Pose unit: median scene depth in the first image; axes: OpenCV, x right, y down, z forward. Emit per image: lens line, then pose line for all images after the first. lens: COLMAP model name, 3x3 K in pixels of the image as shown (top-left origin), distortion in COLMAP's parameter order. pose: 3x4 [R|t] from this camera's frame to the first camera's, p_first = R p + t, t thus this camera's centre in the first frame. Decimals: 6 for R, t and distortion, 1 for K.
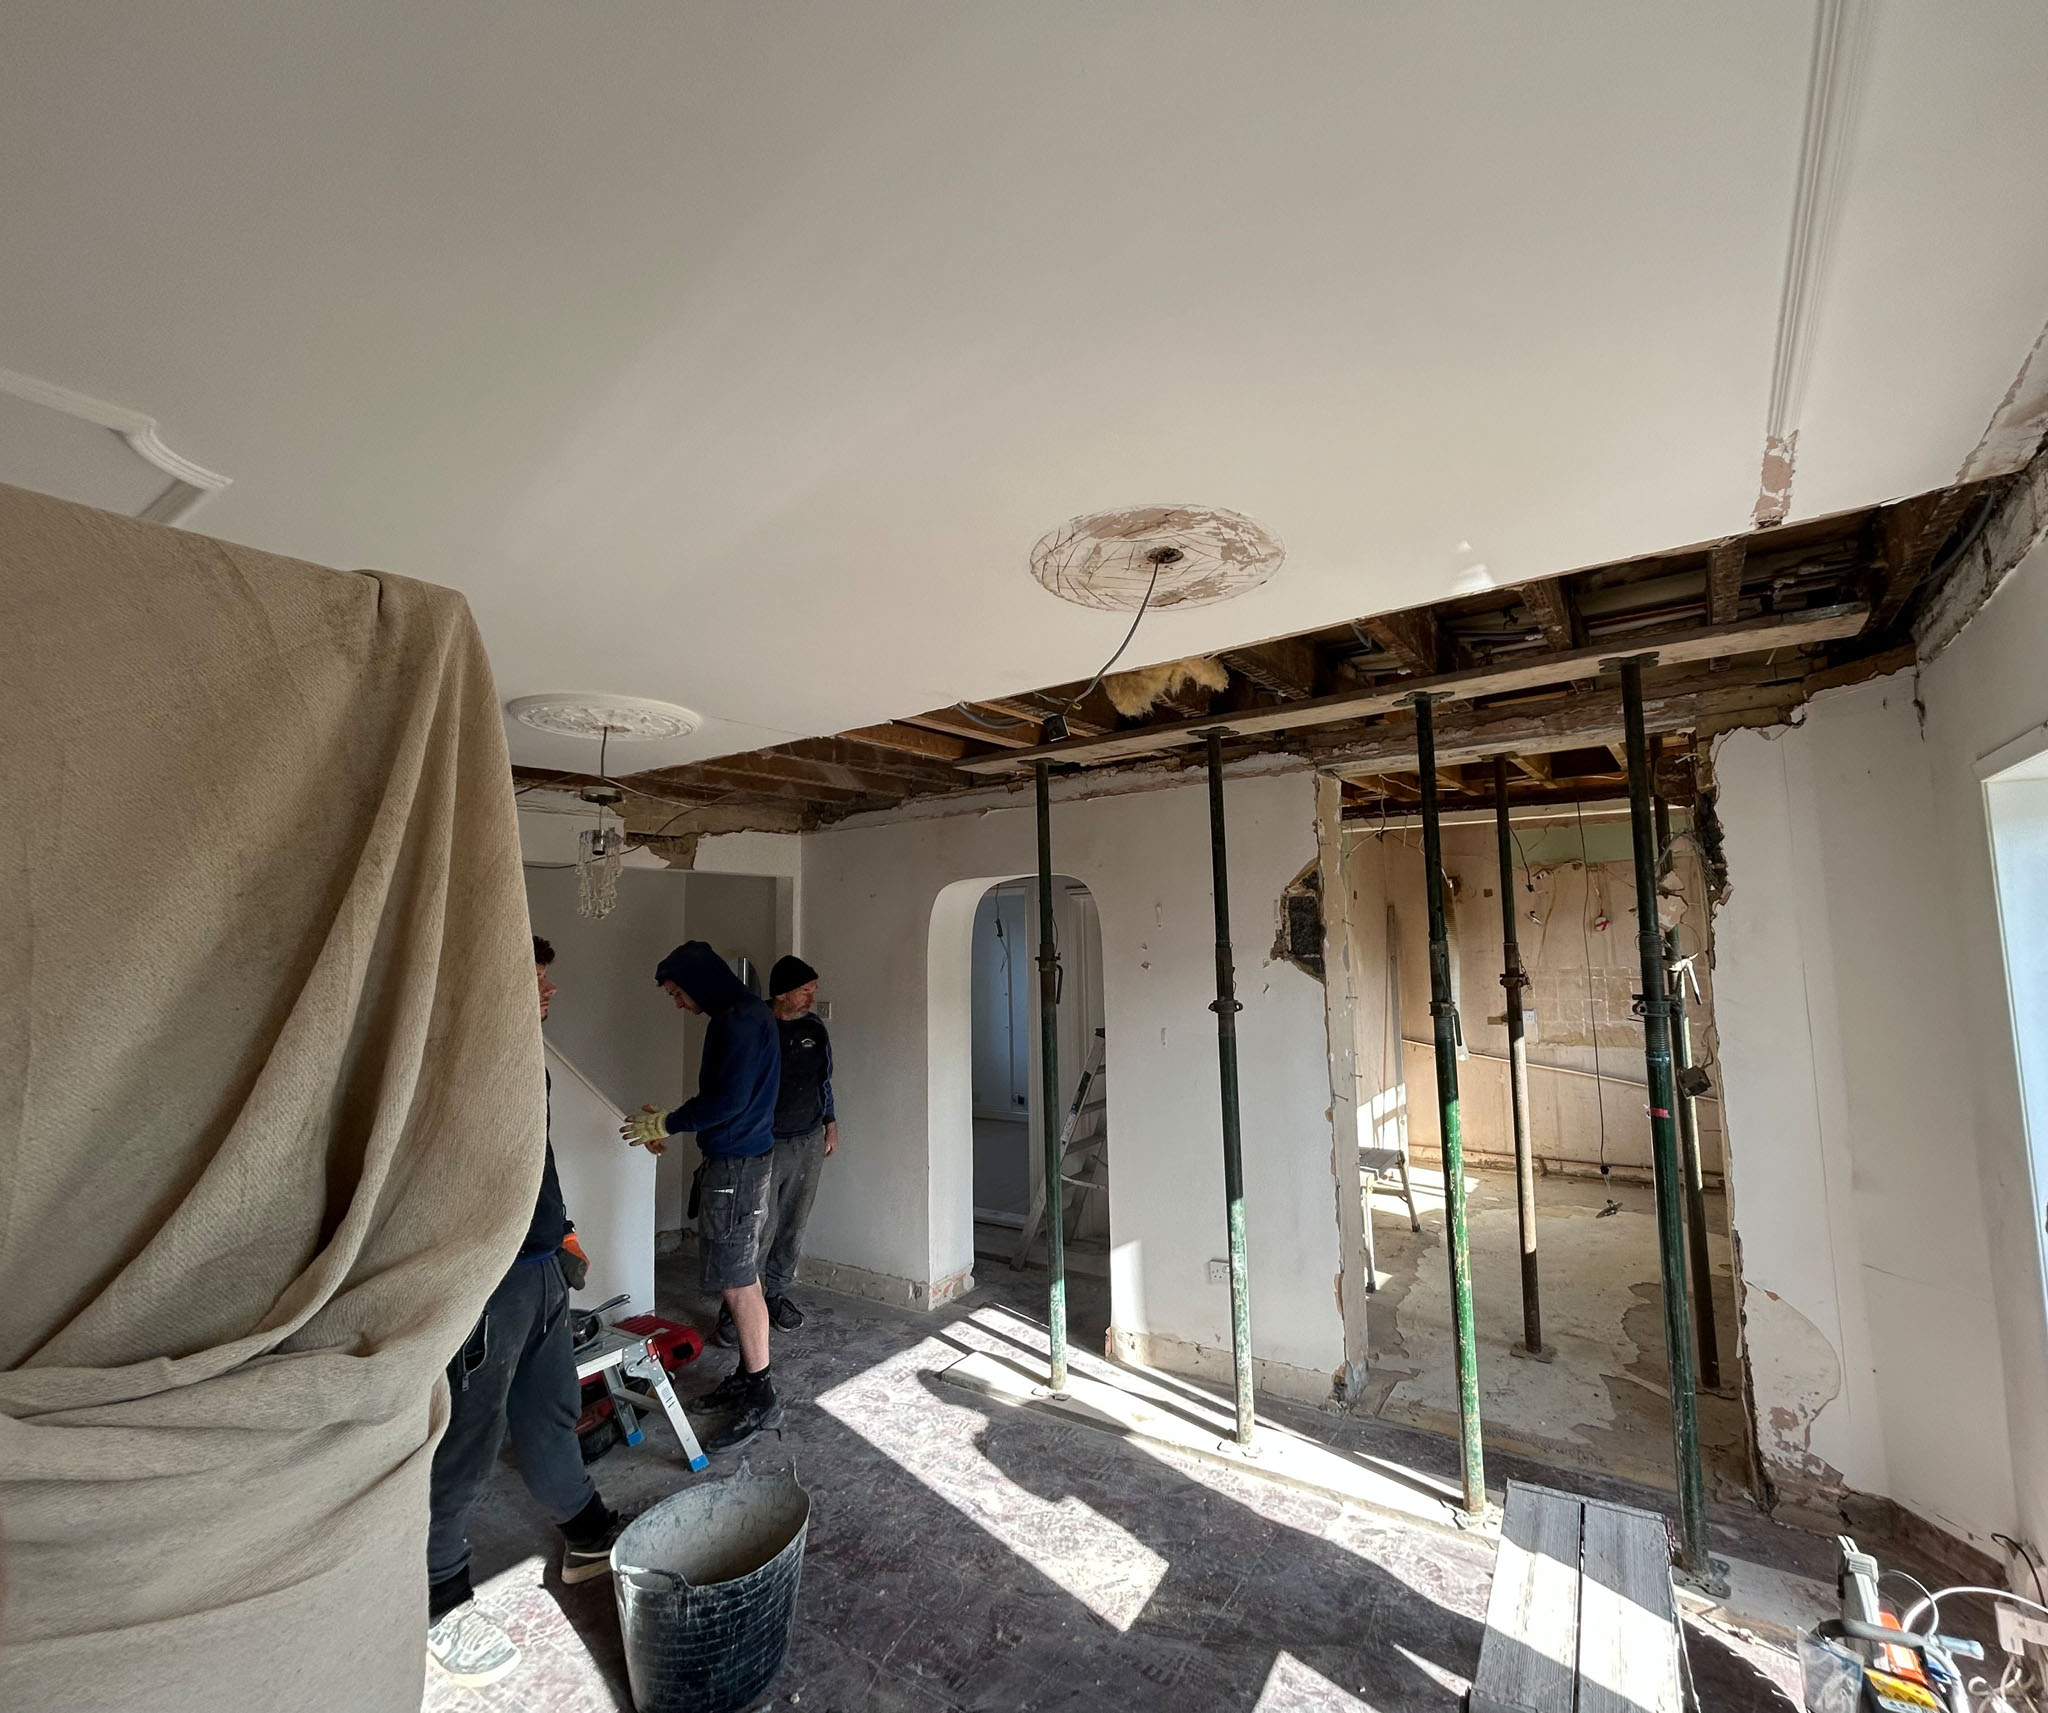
lens RADIAL K [[908.3, 0, 1154.0], [0, 908.3, 859.8], [0, 0, 1]] dist [-0.000028, -0.000011]
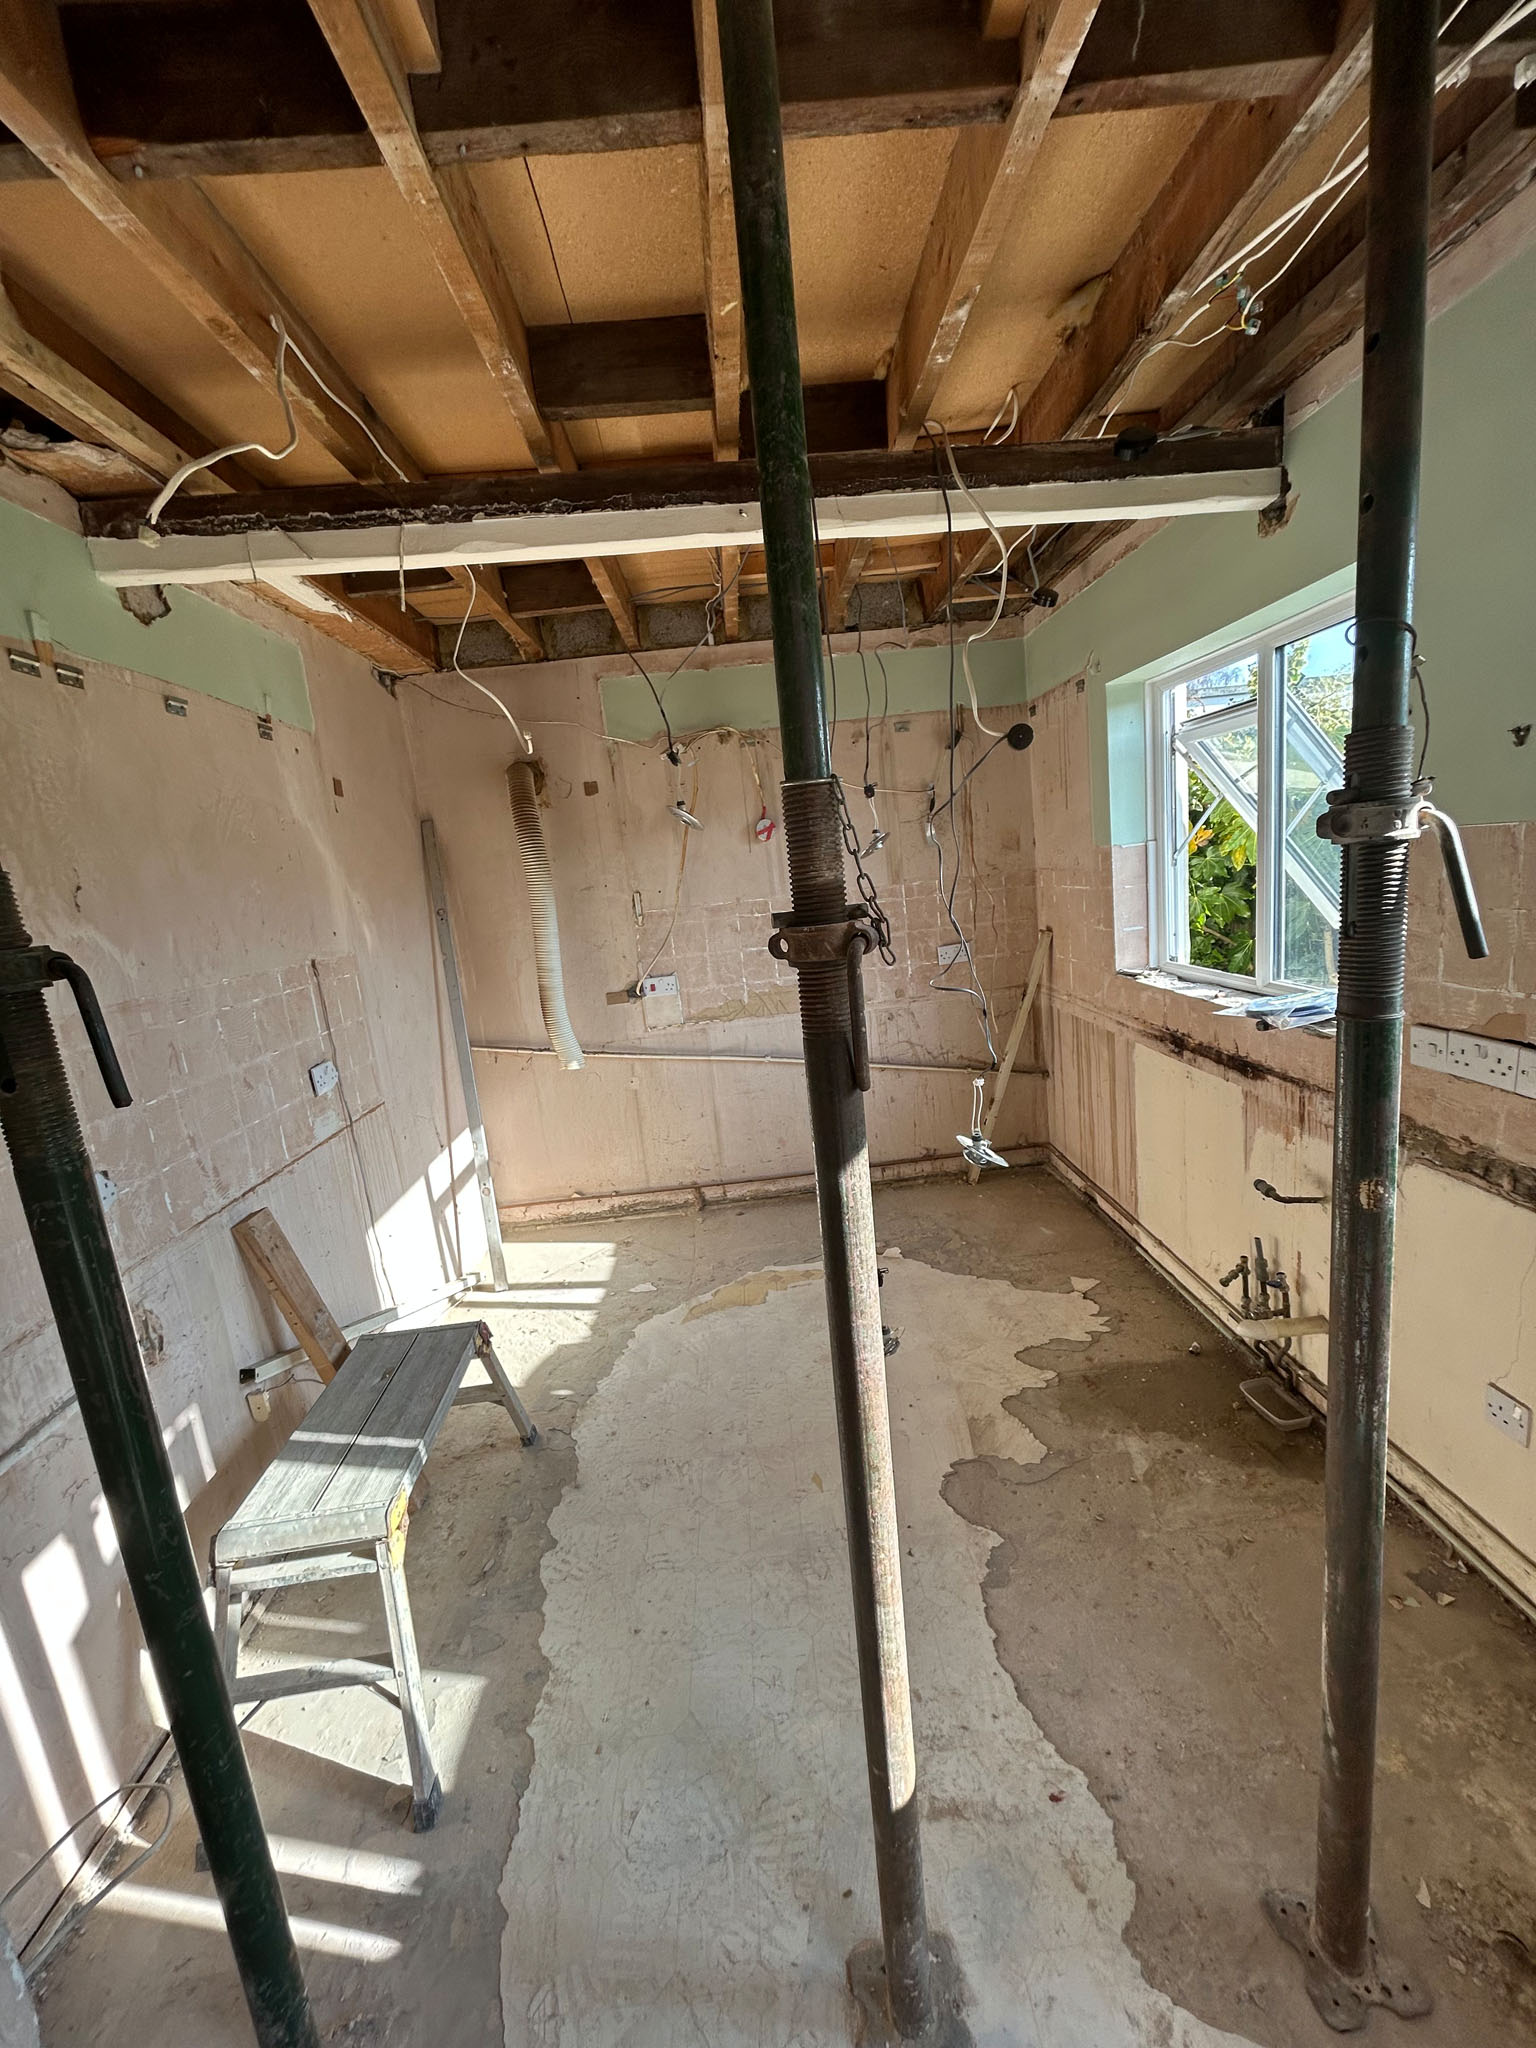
lens RADIAL K [[808.8, 0, 768.0], [0, 808.8, 1024.0], [0, 0, 1]] dist [0.001073, 0.000433]
pose [[0.823146, -0.160347, 0.544720, 0.157506], [0.025741, 0.968852, 0.246299, 0.061193], [-0.567247, -0.188718, 0.801634, 0.502893]]
